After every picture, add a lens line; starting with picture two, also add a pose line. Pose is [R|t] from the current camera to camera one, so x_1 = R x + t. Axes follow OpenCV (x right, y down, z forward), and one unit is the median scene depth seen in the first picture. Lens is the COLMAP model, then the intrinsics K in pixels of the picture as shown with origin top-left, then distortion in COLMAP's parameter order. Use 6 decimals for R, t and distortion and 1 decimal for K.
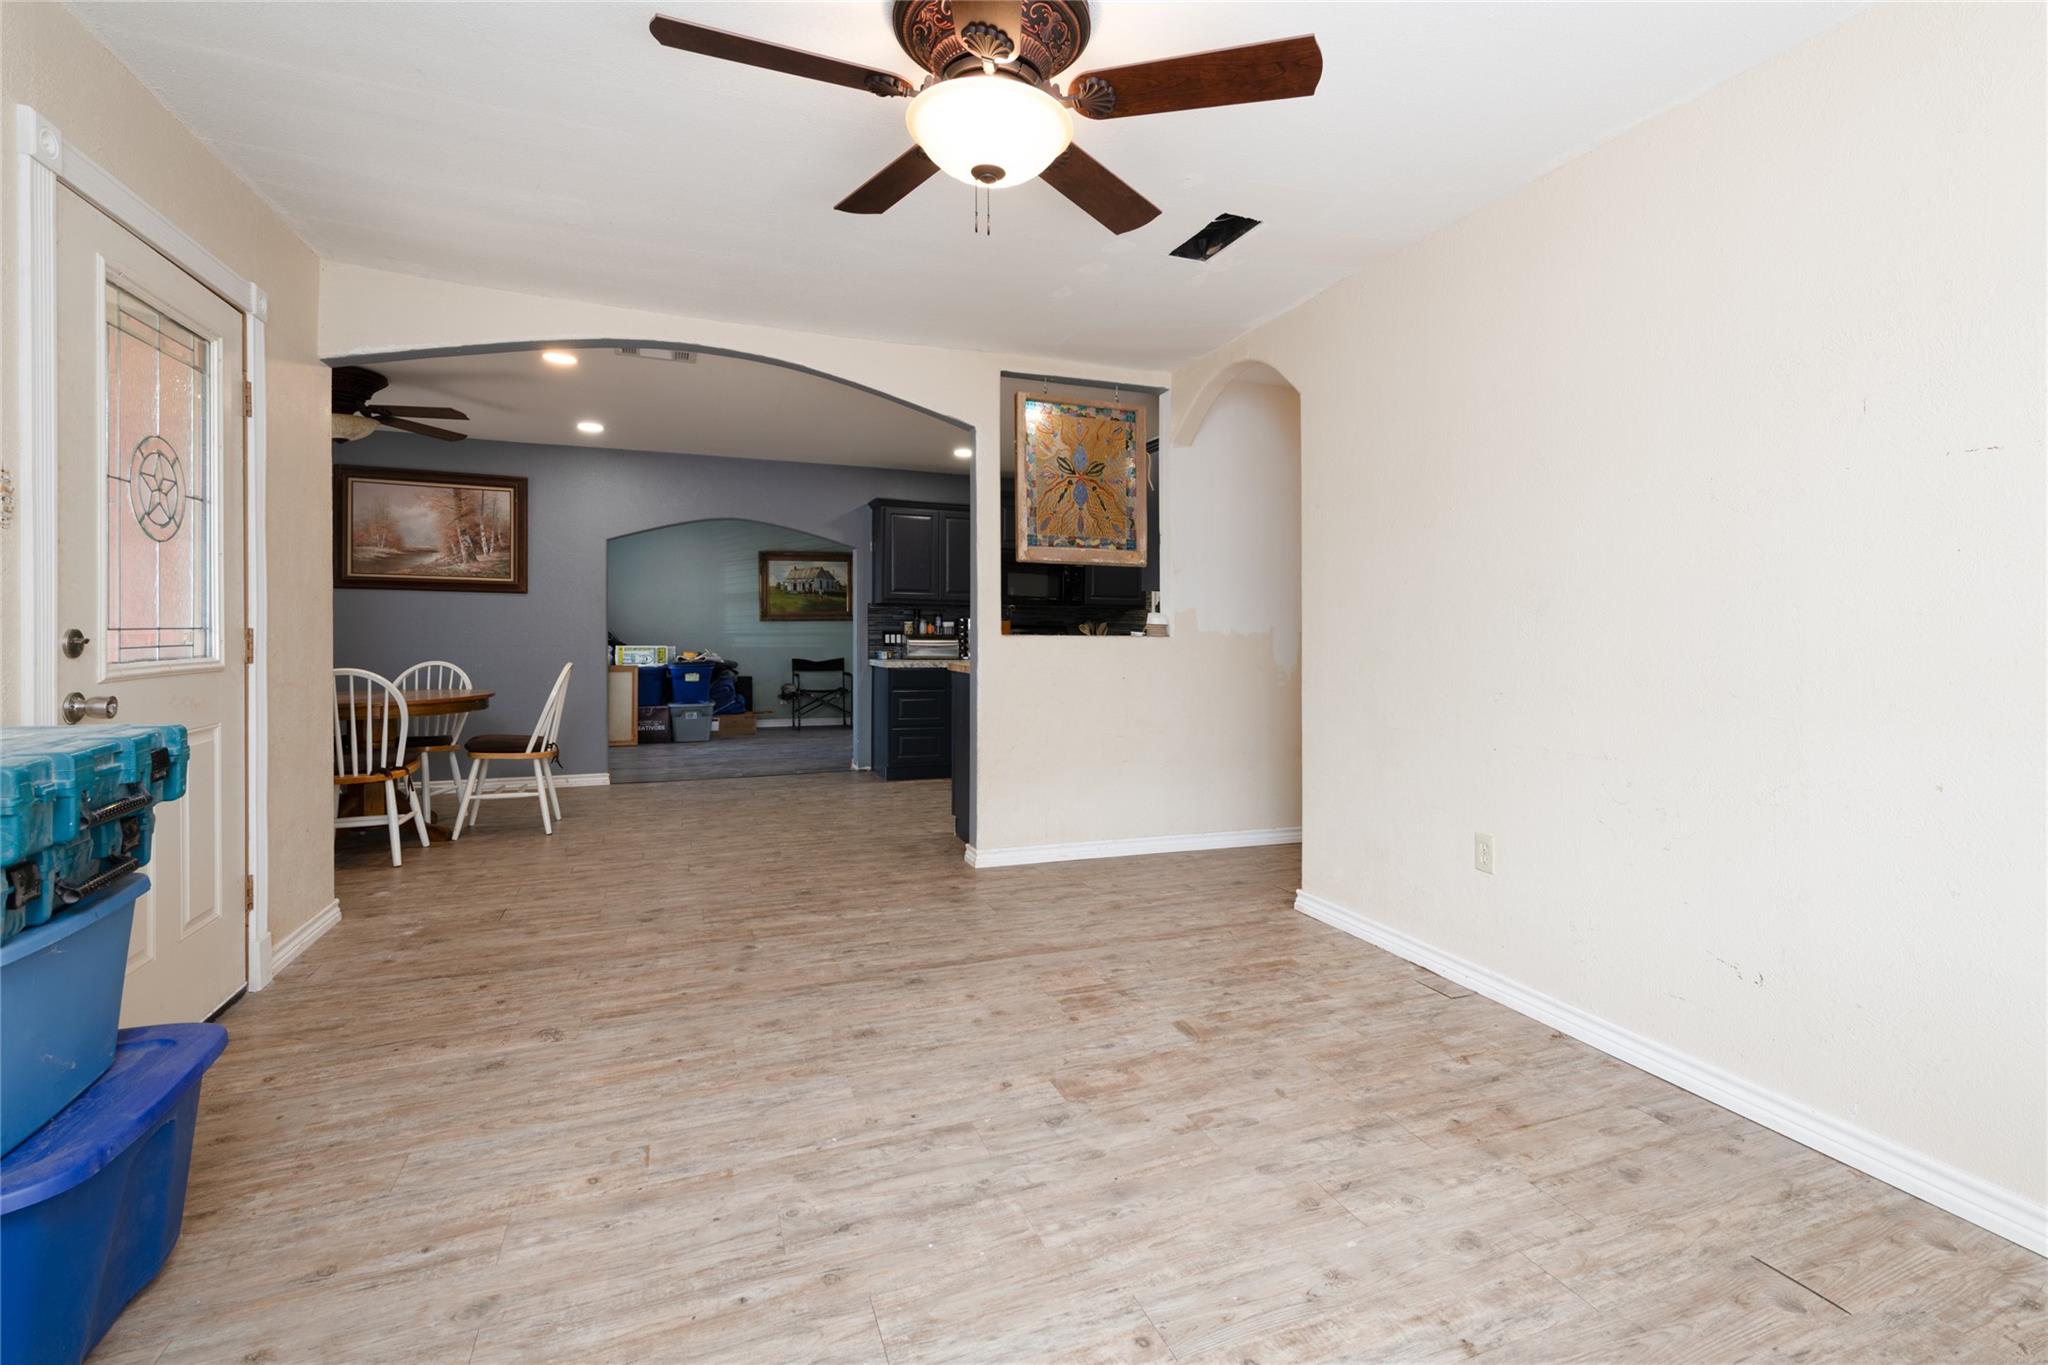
lens RADIAL K [[904.4, 0, 1034.7], [0, 904.4, 634.9], [0, 0, 1]] dist [0.023448, -0.012070]
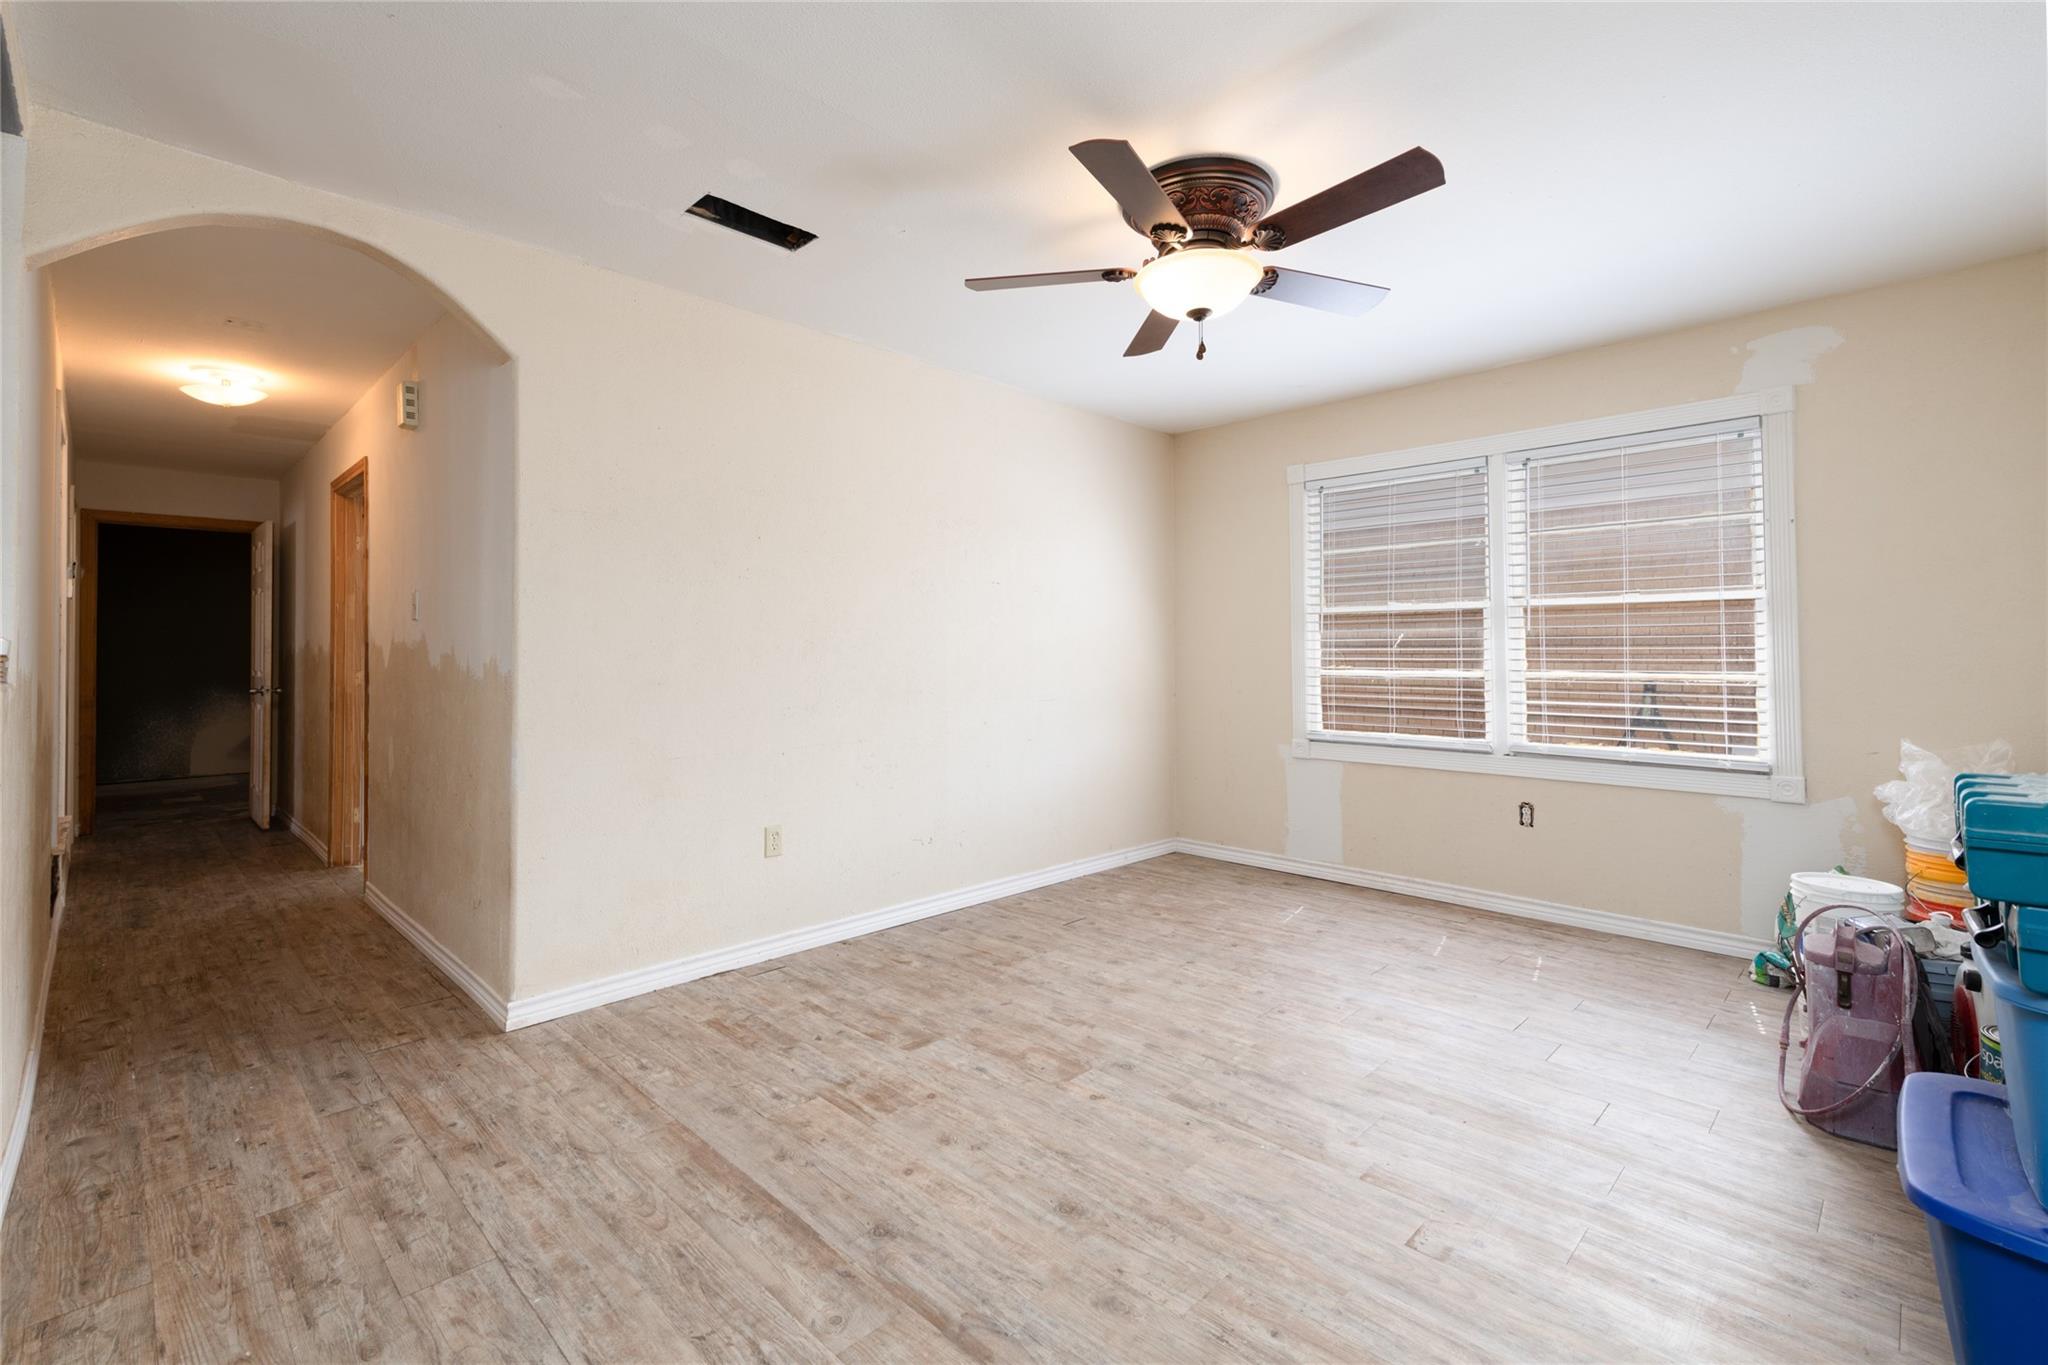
lens RADIAL K [[904.4, 0, 1034.7], [0, 904.4, 634.9], [0, 0, 1]] dist [0.023448, -0.012070]
pose [[-0.409362, 0.013552, 0.912271, -0.830172], [0.008614, 0.999903, -0.010988, -0.021957], [-0.912331, 0.003360, -0.409439, 1.282006]]
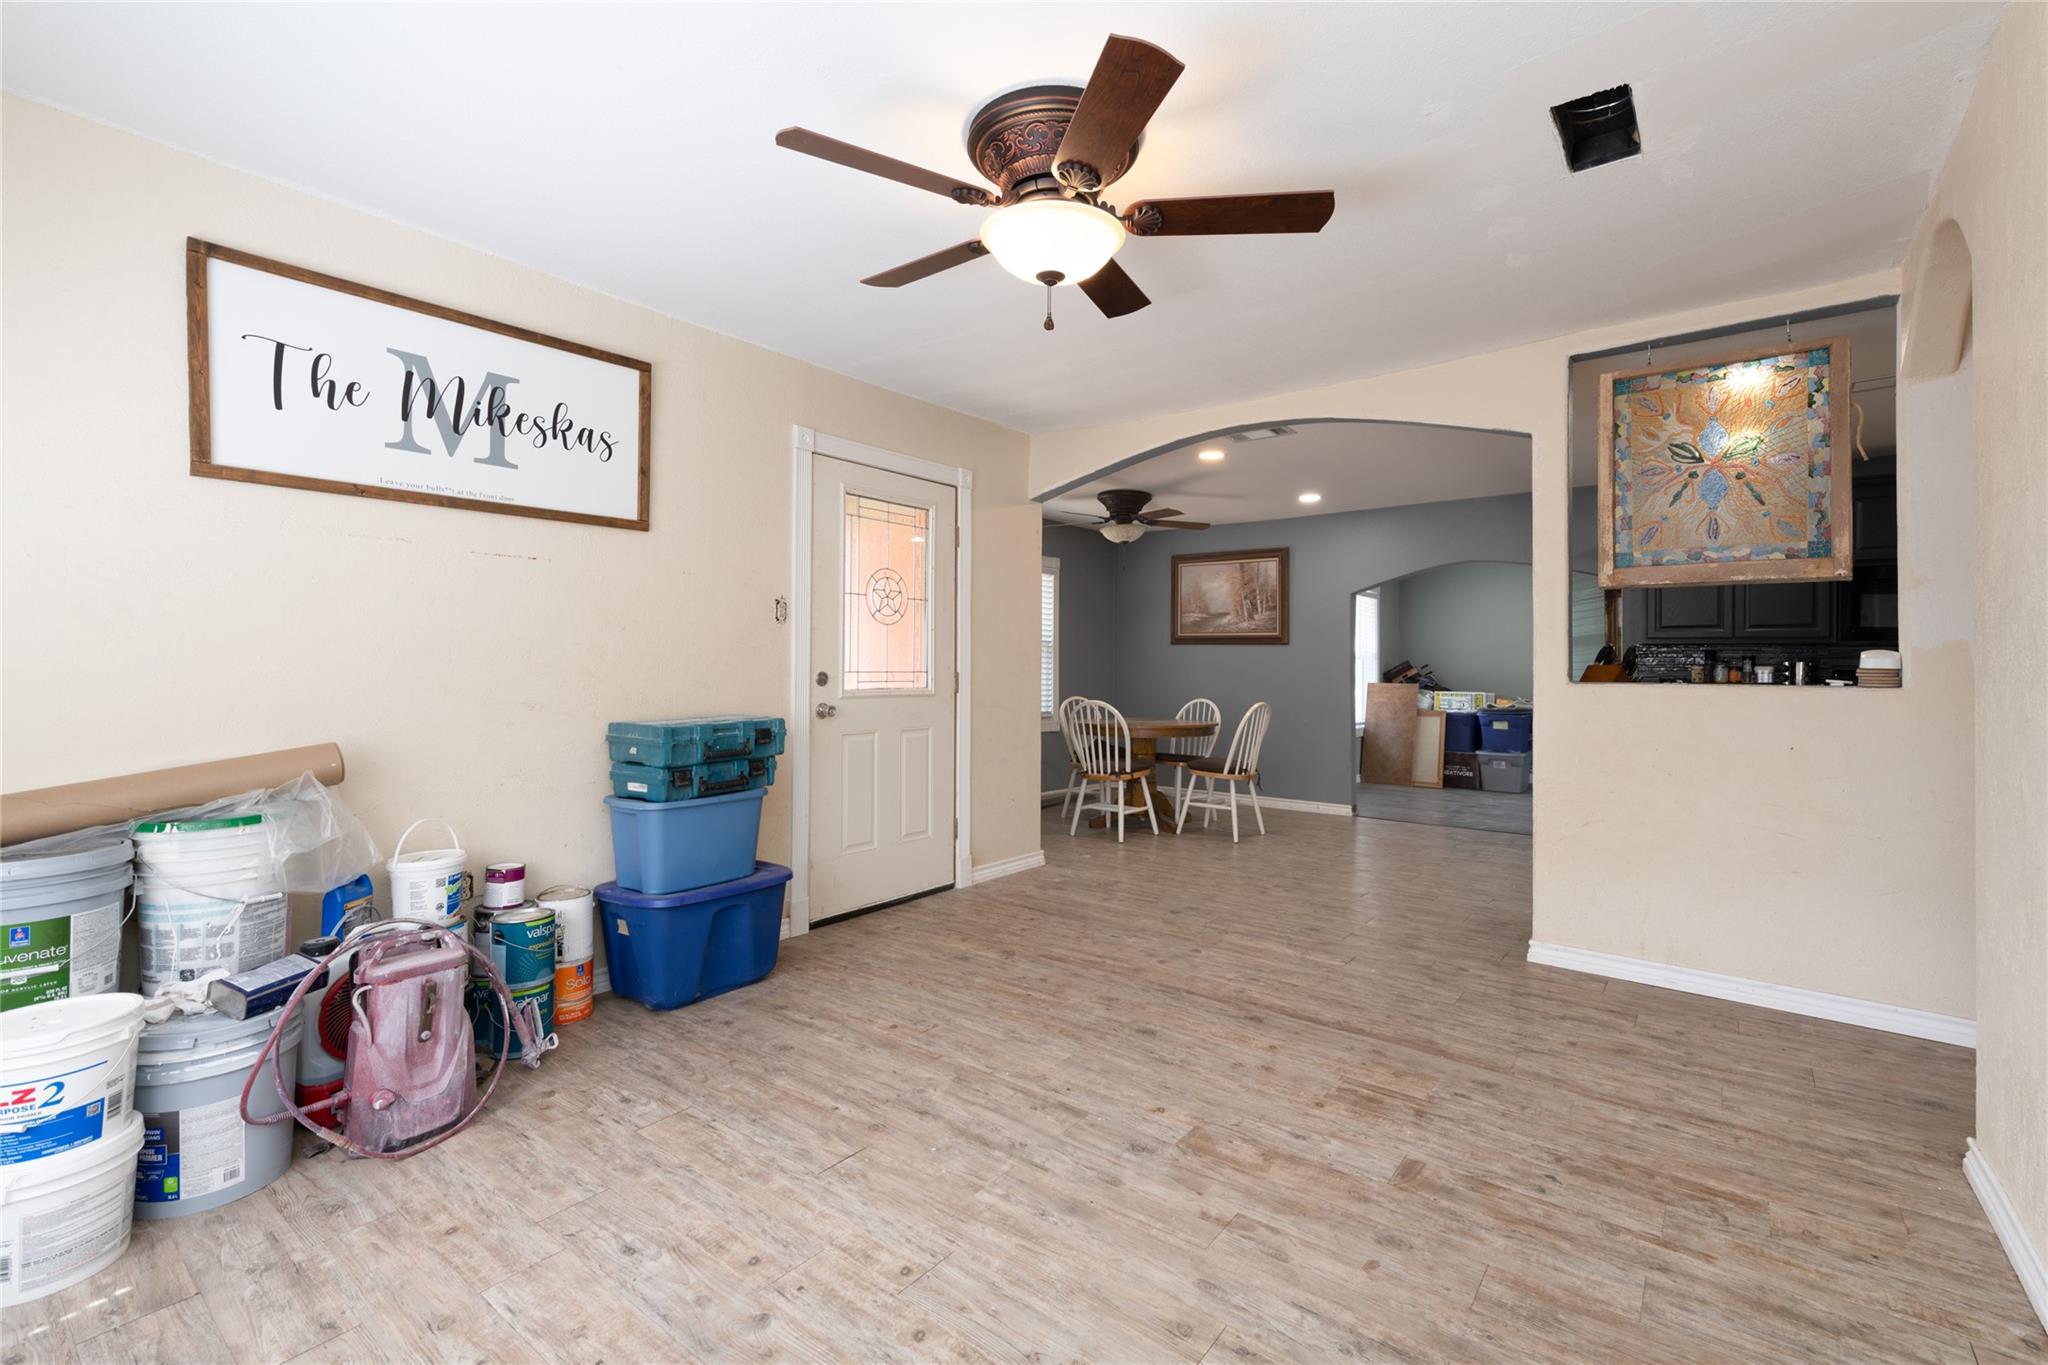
lens RADIAL K [[888.3, 0, 1032.8], [0, 888.3, 665.4], [0, 0, 1]] dist [0.009110, -0.001075]
pose [[0.510627, -0.006212, -0.859780, 0.666069], [-0.010161, 0.999860, -0.013259, 0.001292], [0.859742, 0.015507, 0.510493, 0.298461]]
